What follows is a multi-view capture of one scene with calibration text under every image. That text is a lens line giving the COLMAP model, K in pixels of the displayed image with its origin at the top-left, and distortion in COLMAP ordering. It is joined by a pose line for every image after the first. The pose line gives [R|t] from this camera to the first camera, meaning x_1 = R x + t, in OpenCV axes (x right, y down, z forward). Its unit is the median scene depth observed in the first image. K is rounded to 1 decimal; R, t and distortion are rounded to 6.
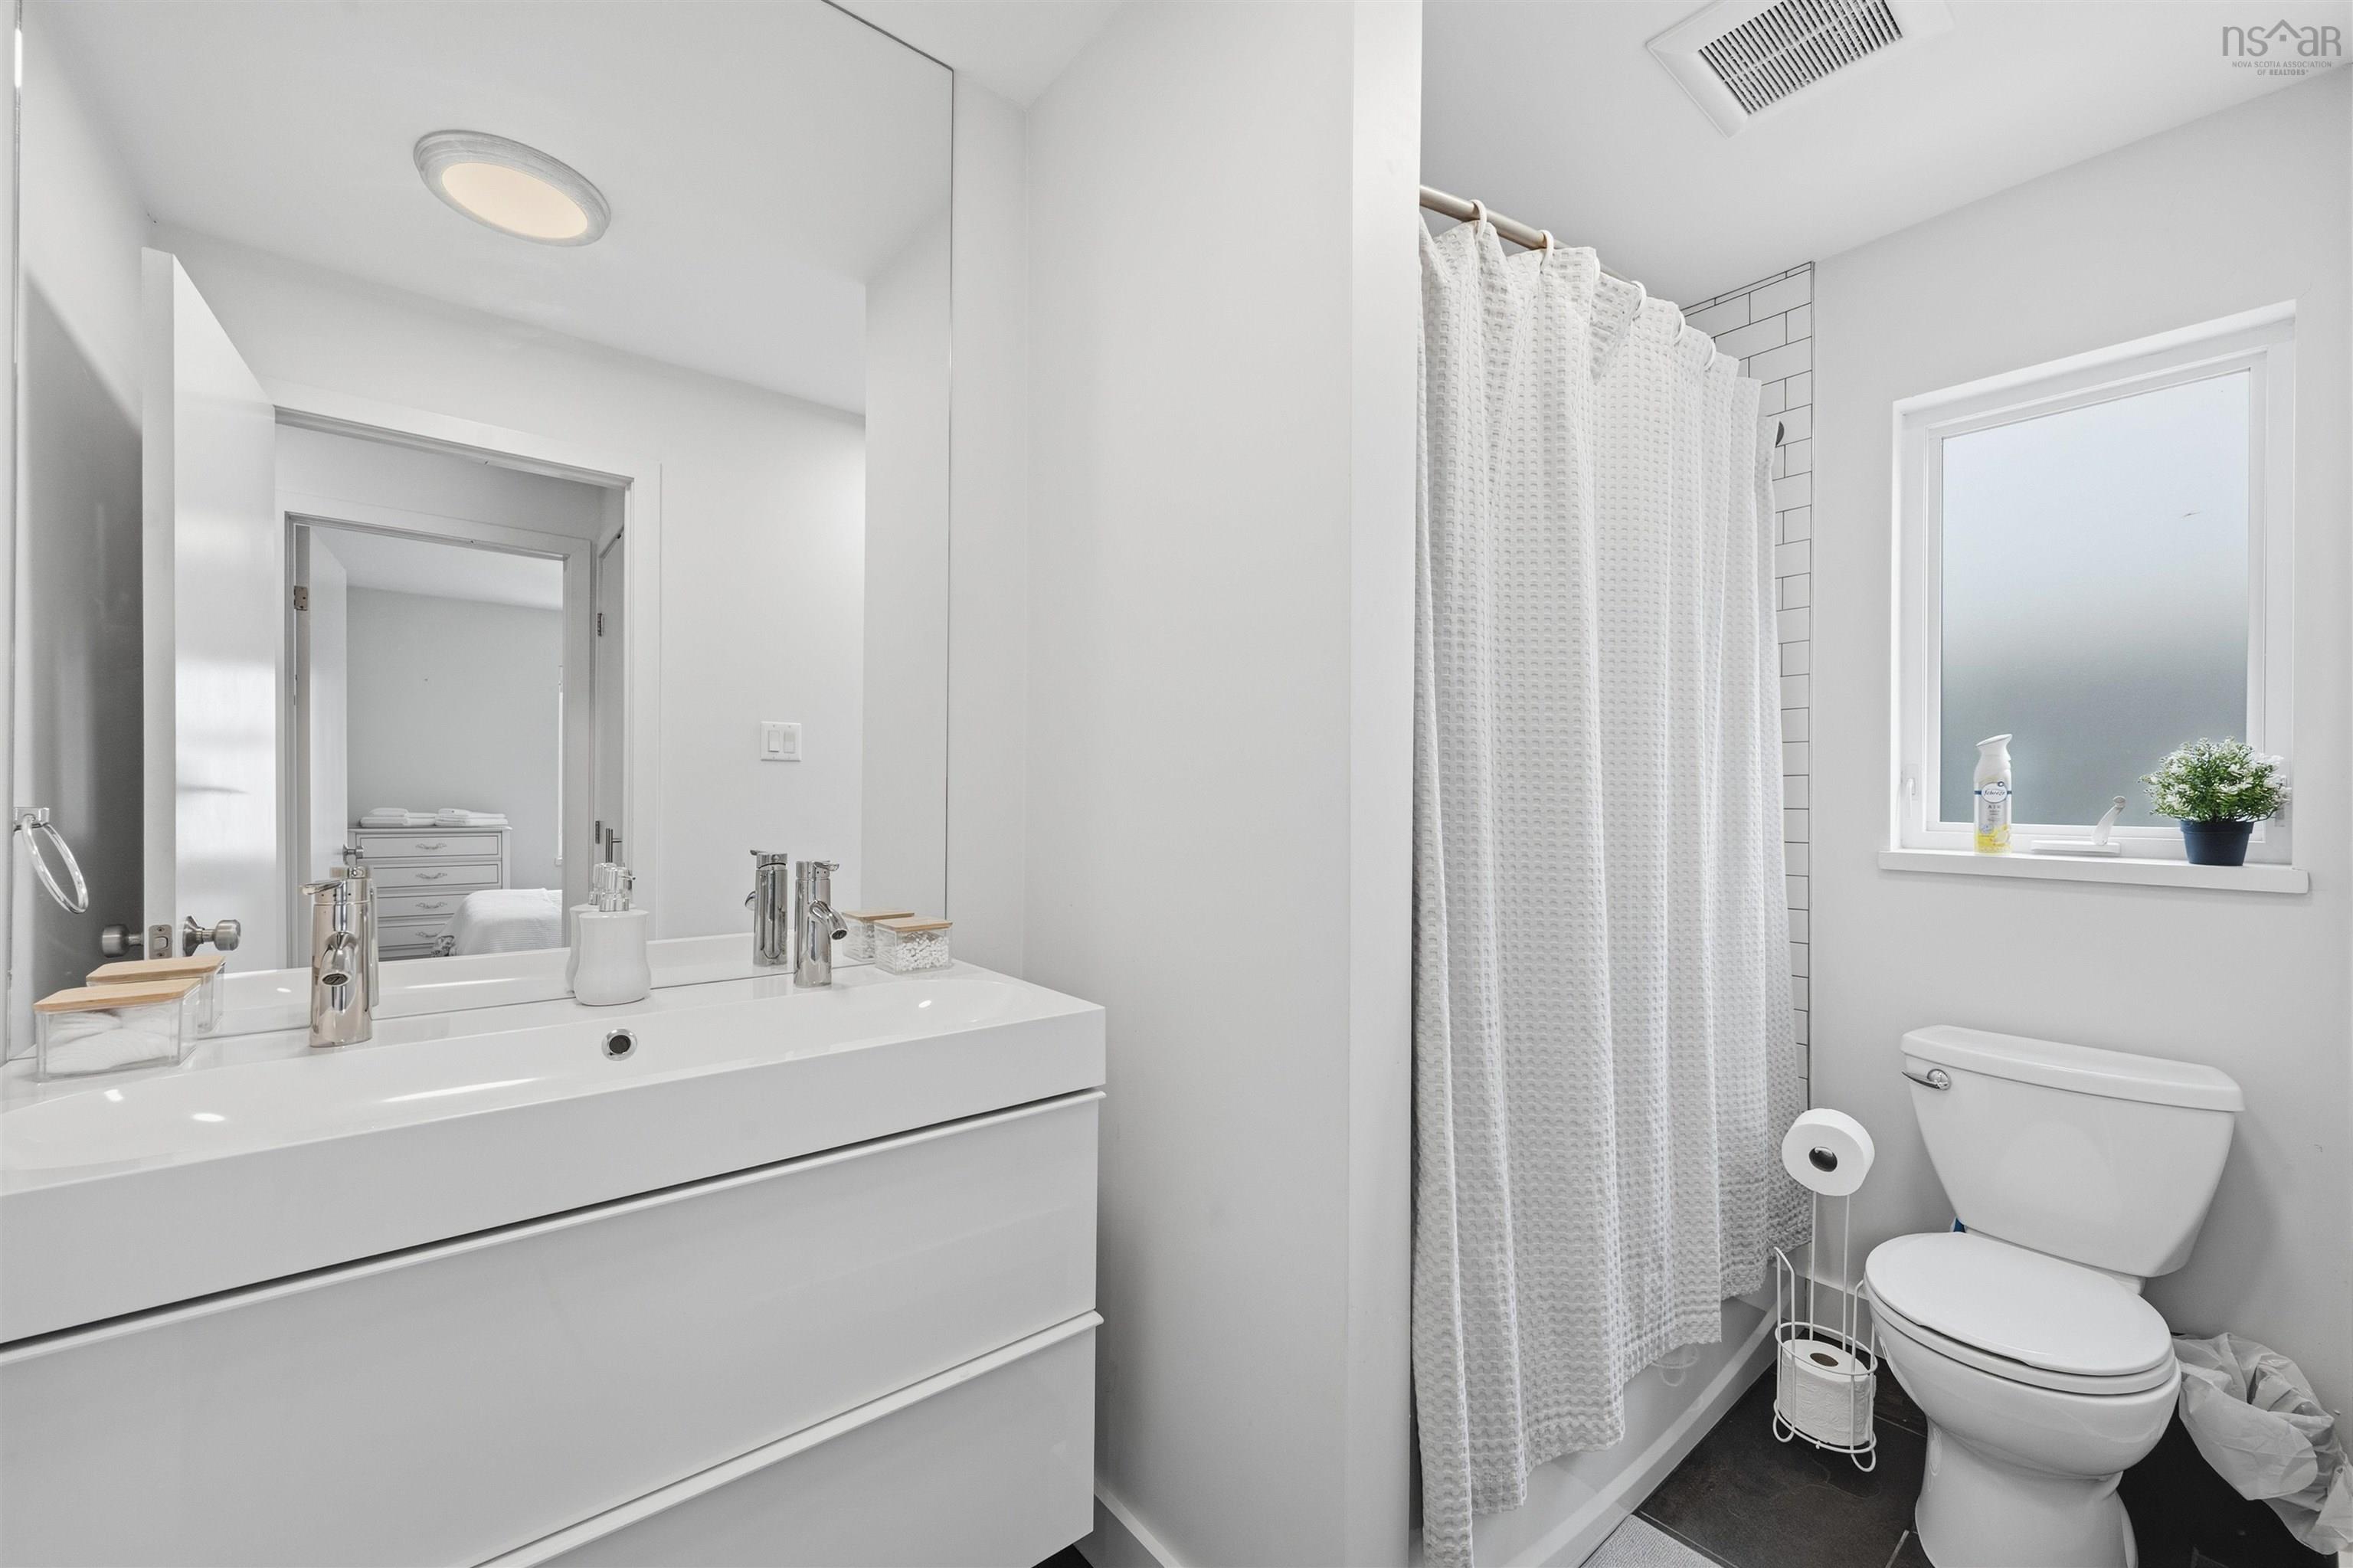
lens RADIAL K [[959.5, 0, 1182.3], [0, 959.5, 799.8], [0, 0, 1]] dist [0.001362, -0.000163]
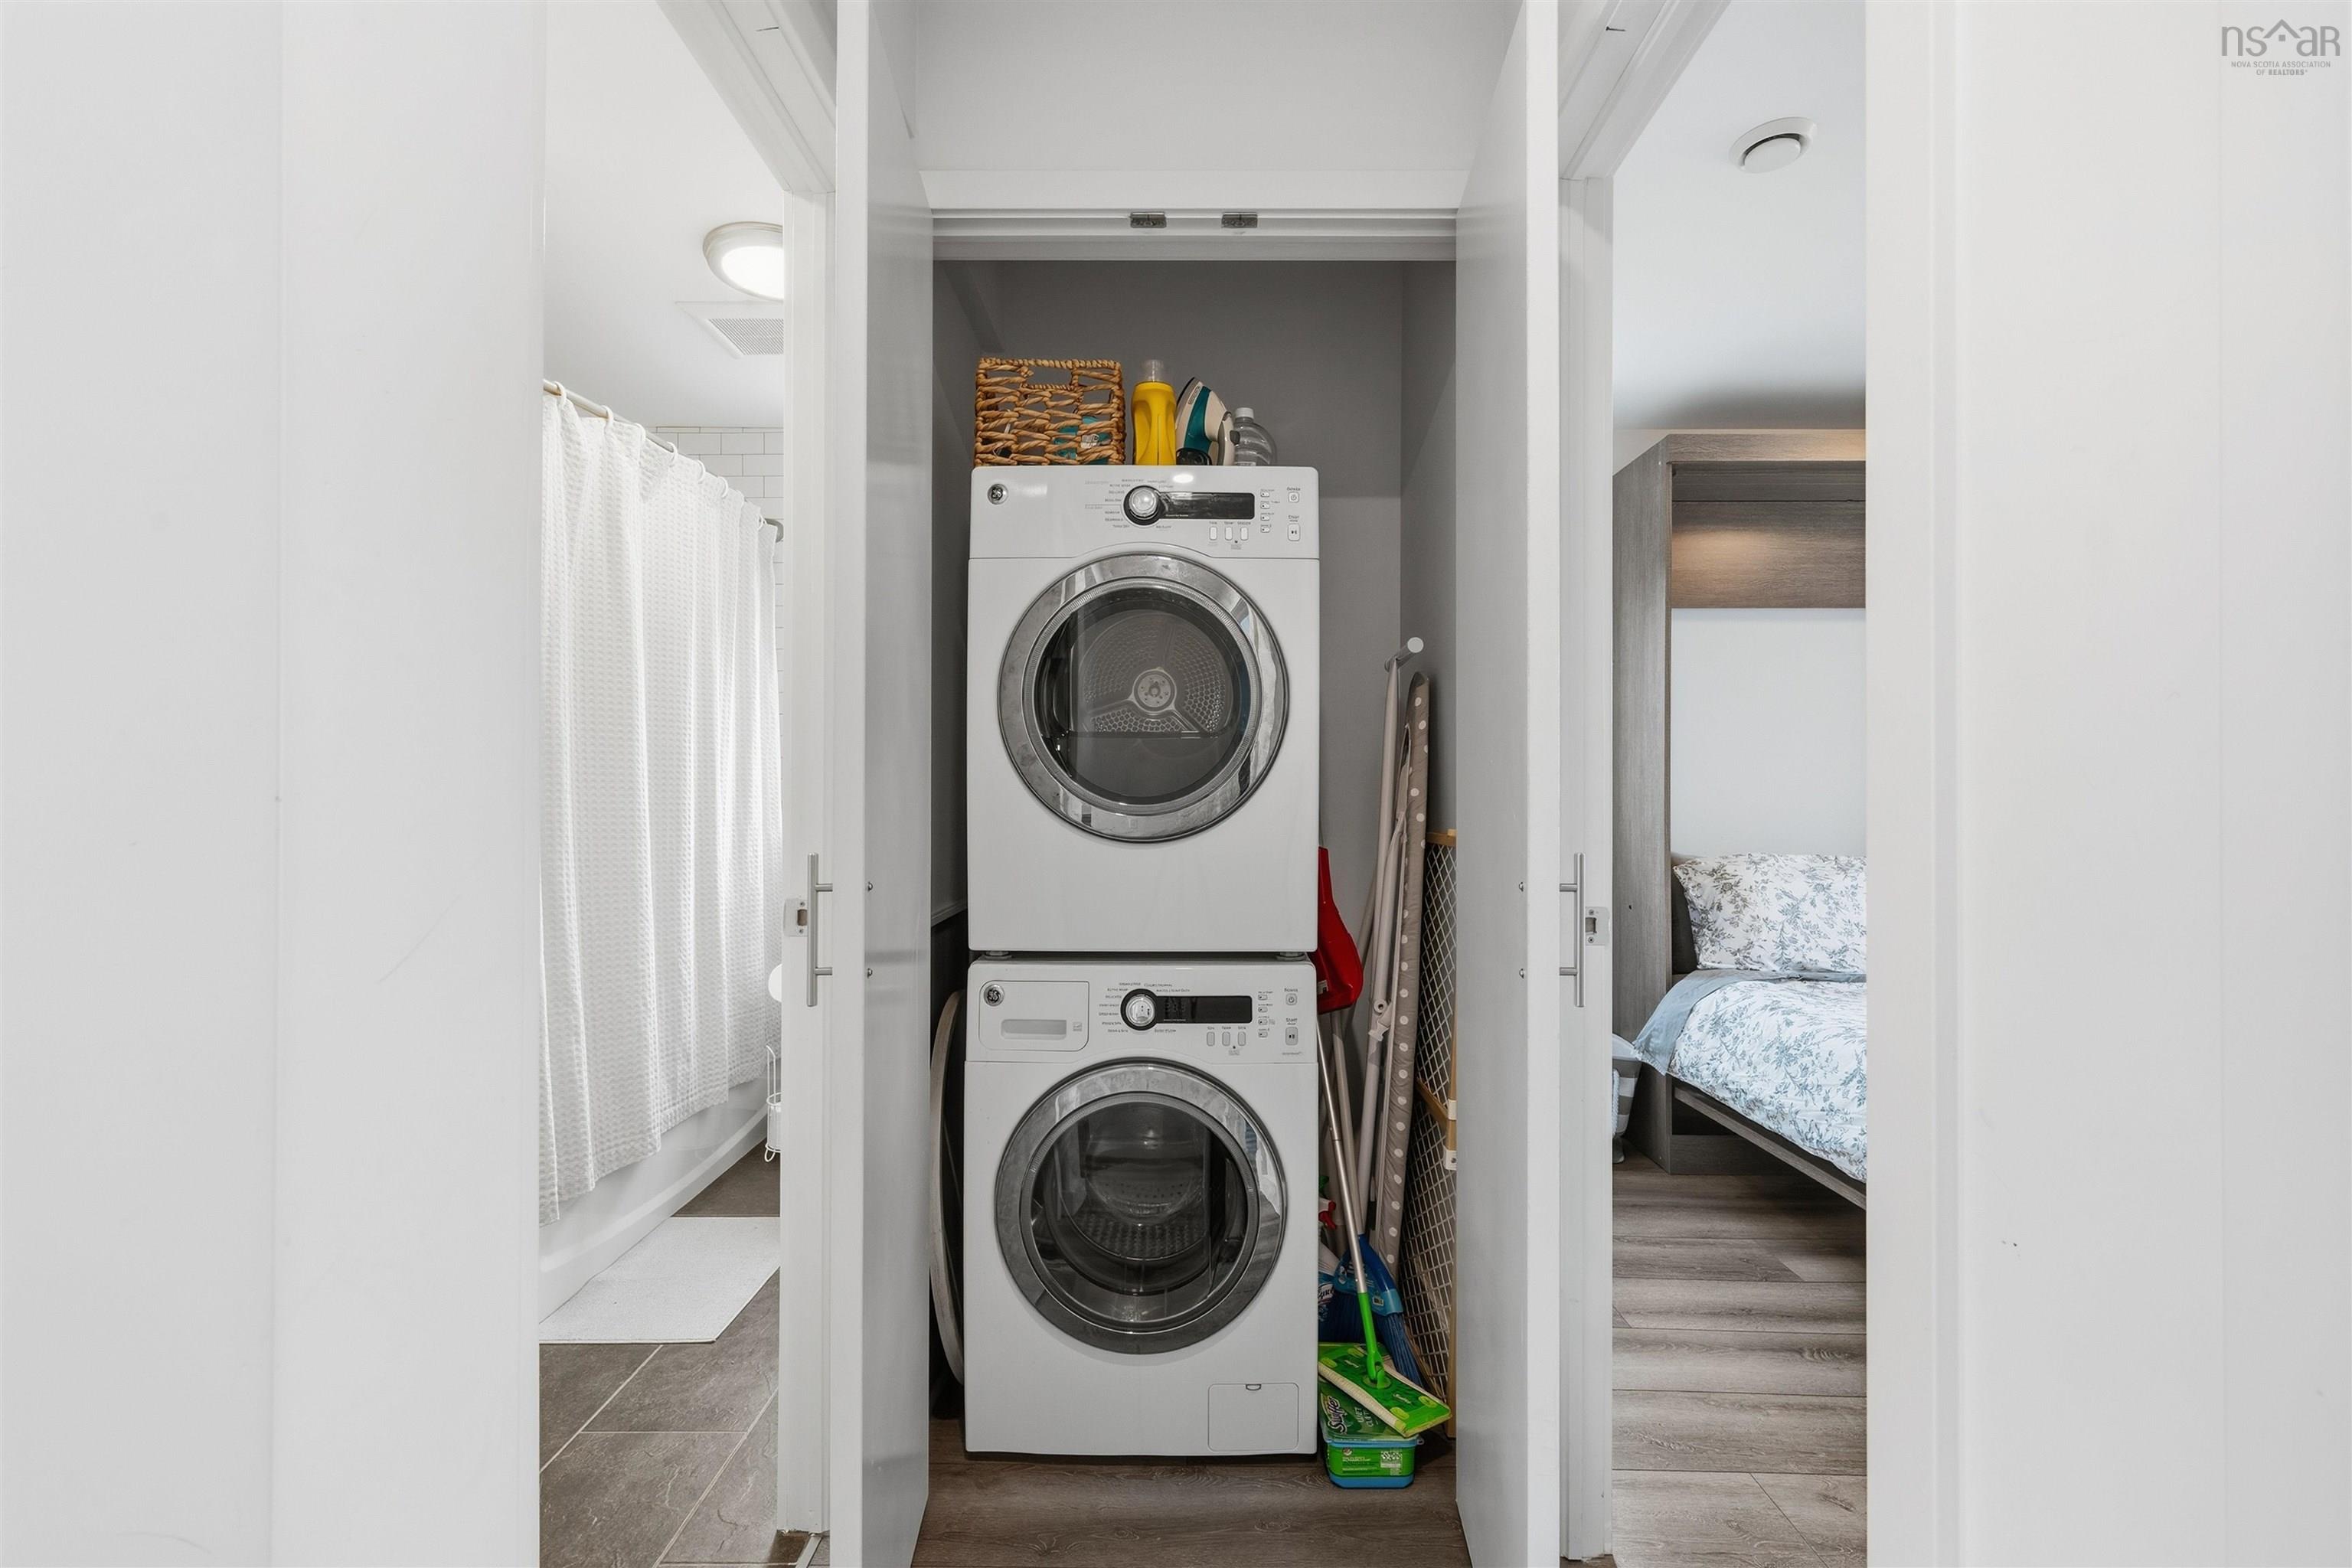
lens RADIAL K [[1010.2, 0, 1186.3], [0, 1010.2, 787.5], [0, 0, 1]] dist [0.000414, 0.000772]
pose [[0.655841, -0.002127, 0.754896, -0.267051], [-0.001024, 0.999993, 0.003707, 0.029030], [-0.754898, -0.003205, 0.655834, -0.851257]]
